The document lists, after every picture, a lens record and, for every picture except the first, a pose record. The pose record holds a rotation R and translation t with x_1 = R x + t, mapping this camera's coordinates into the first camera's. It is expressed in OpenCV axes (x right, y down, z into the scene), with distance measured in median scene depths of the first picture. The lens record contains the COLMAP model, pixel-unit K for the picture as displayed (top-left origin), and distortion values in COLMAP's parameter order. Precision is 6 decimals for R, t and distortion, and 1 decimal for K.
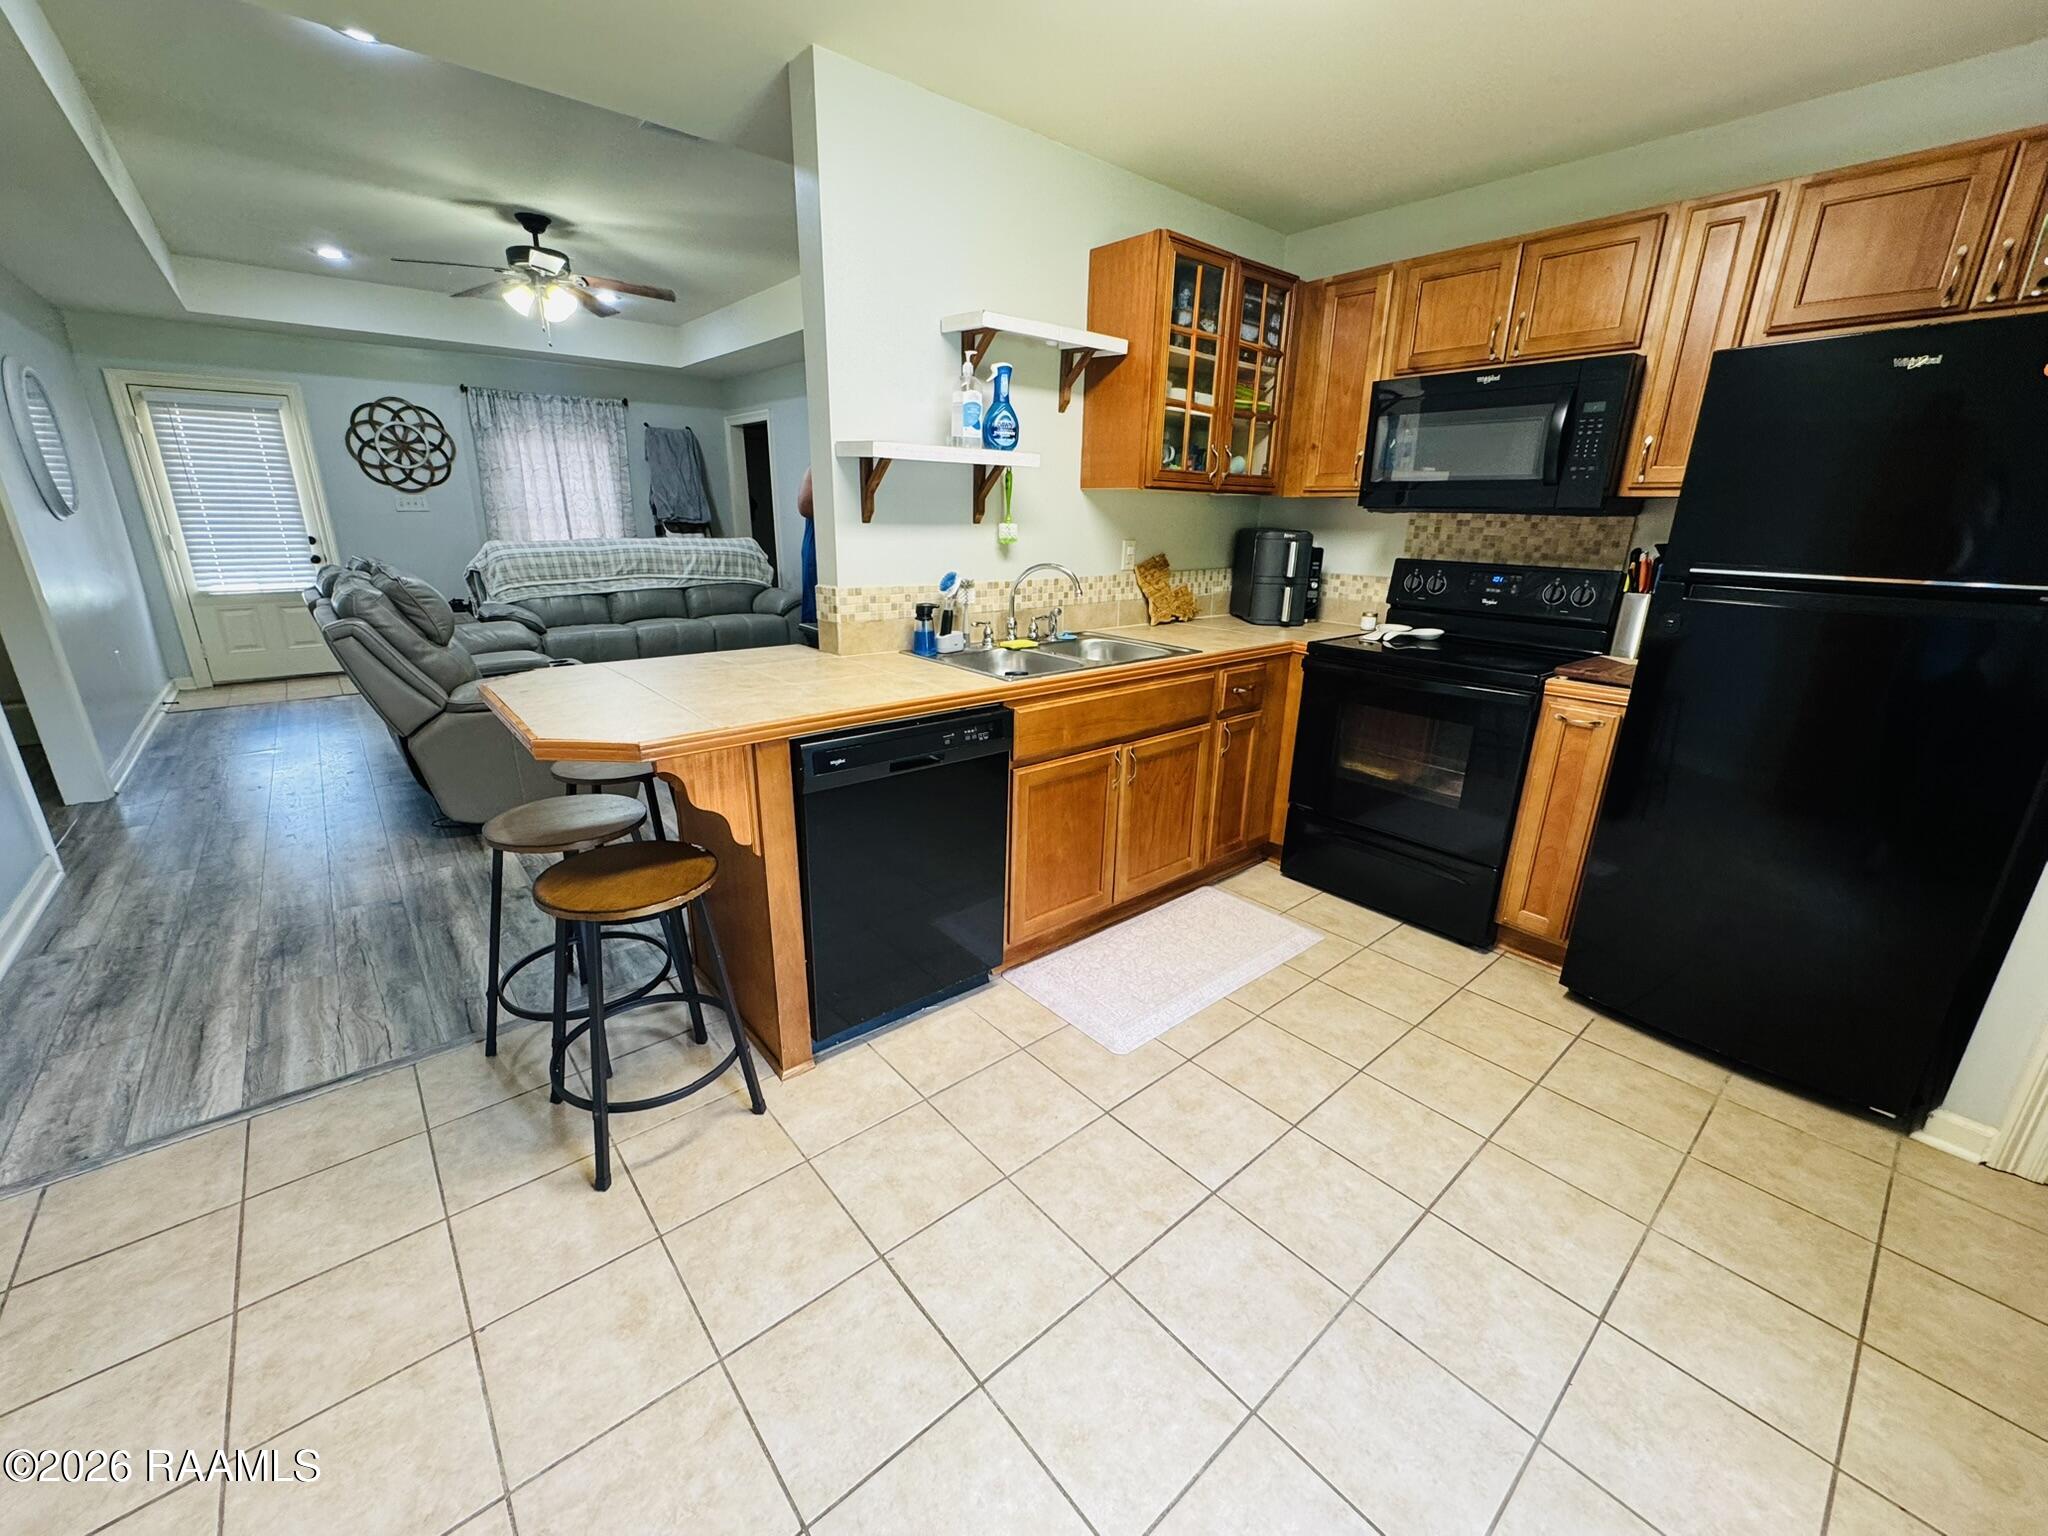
lens RADIAL K [[818.7, 0, 1027.5], [0, 818.7, 775.7], [0, 0, 1]] dist [-0.002441, -0.000645]
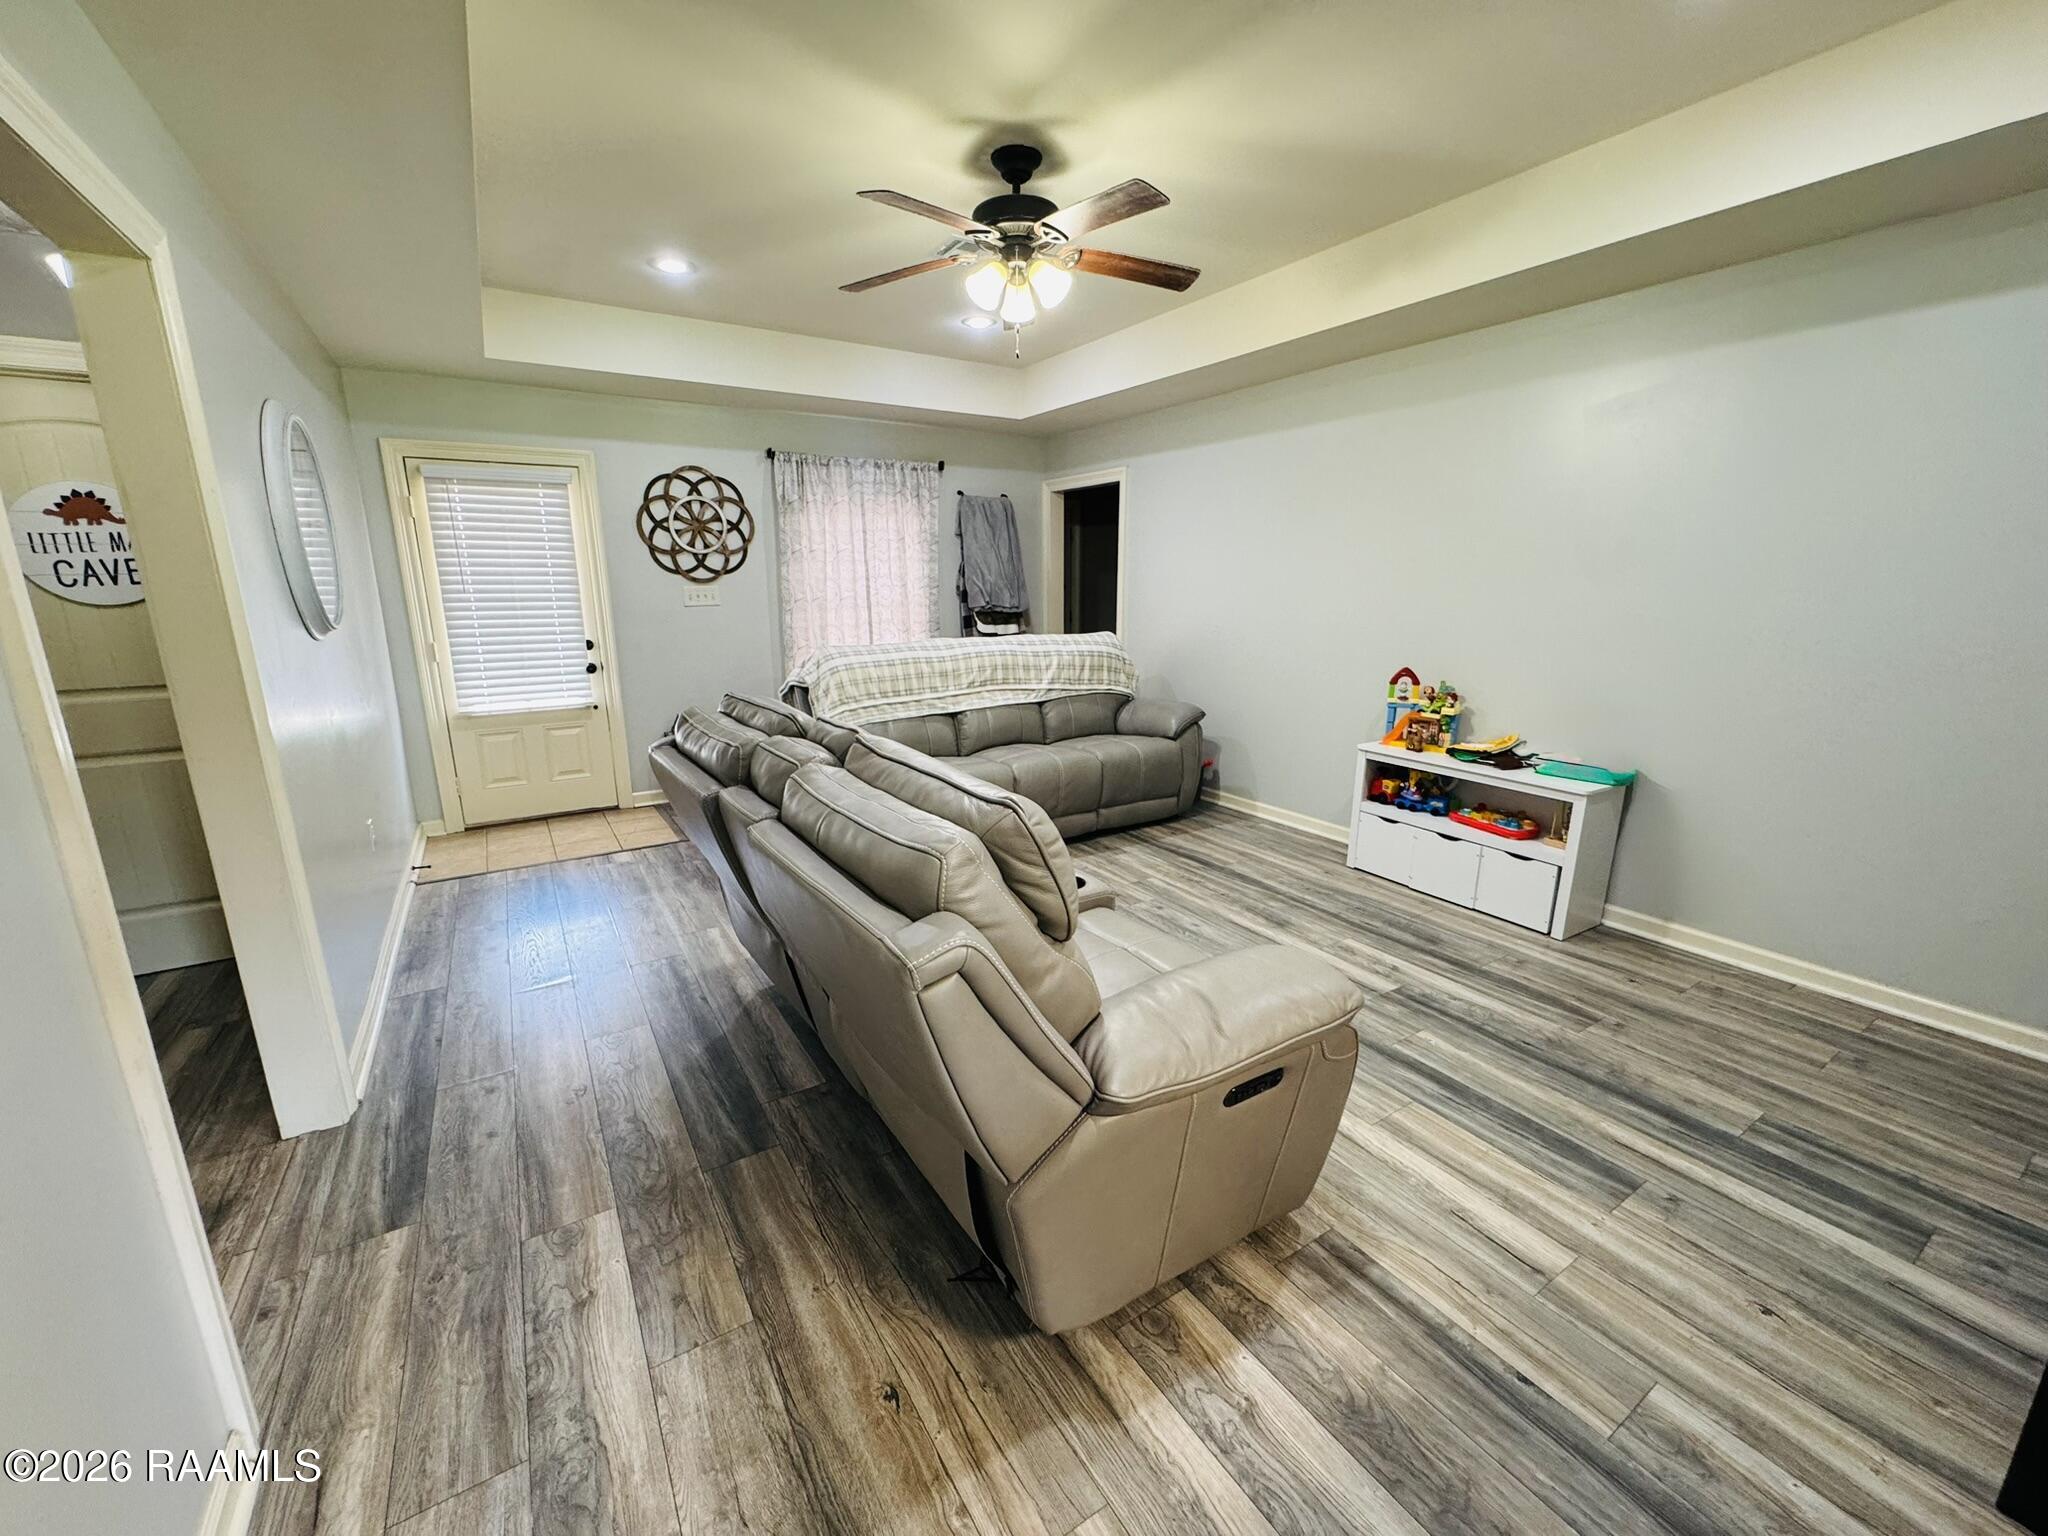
lens RADIAL K [[818.7, 0, 1020.0], [0, 818.7, 775.9], [0, 0, 1]] dist [-0.002441, -0.000645]
pose [[0.989764, 0.012584, -0.142160, -0.342680], [-0.023985, 0.996604, -0.078769, -0.107452], [0.140686, 0.081372, 0.986705, 0.282390]]
